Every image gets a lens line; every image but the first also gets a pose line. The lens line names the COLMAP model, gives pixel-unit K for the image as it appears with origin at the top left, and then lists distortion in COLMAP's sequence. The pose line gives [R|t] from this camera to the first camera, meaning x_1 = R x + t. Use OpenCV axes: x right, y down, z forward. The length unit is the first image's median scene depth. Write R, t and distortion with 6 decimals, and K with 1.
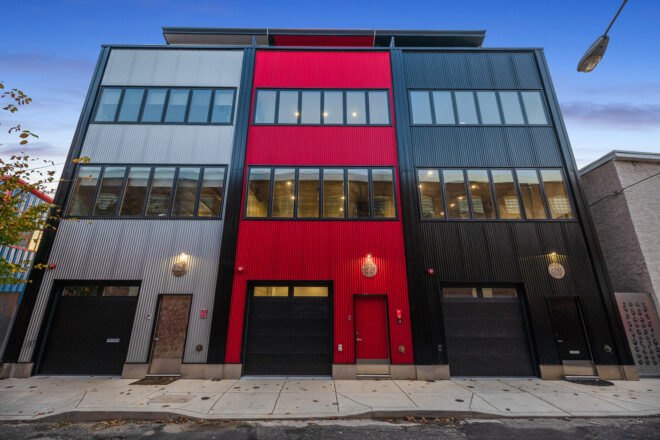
lens RADIAL K [[277.7, 0, 330.5], [0, 277.7, 242.0], [0, 0, 1]] dist [0.016211, 0.000014]
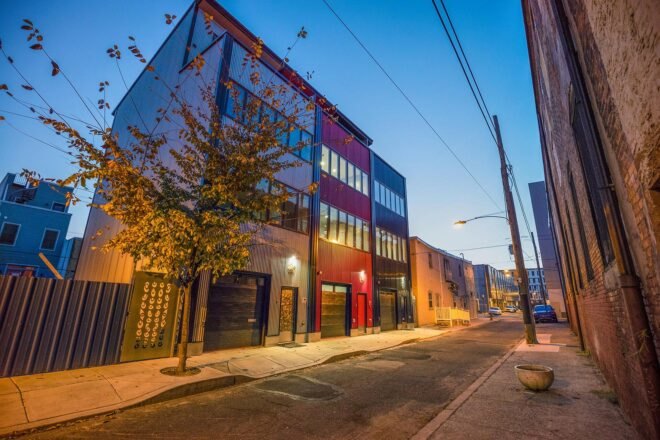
lens RADIAL K [[303.4, 0, 330.0], [0, 303.4, 220.0], [0, 0, 1]] dist [-0.020357, 0.000023]
pose [[0.599952, 0.223766, 0.768106, -1.608304], [-0.237582, 0.966610, -0.096024, -0.036981], [-0.763945, -0.124878, 0.633082, -0.073423]]
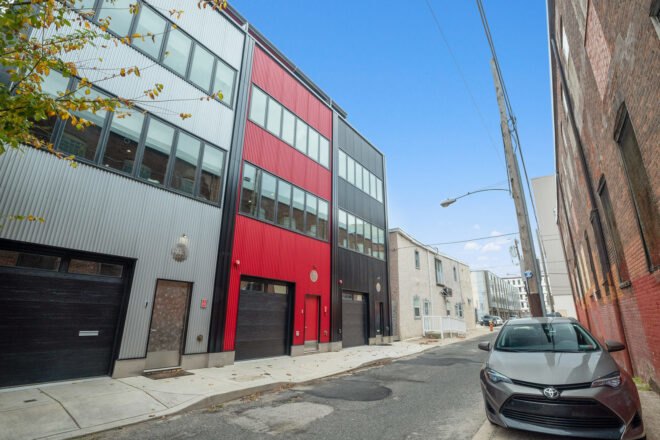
lens RADIAL K [[313.2, 0, 337.0], [0, 313.2, 221.2], [0, 0, 1]] dist [-0.016614, 0.000144]
pose [[0.577144, 0.242385, 0.779843, -1.044736], [-0.243809, 0.962528, -0.118728, -0.005812], [-0.779399, -0.121609, 0.614613, -0.002740]]
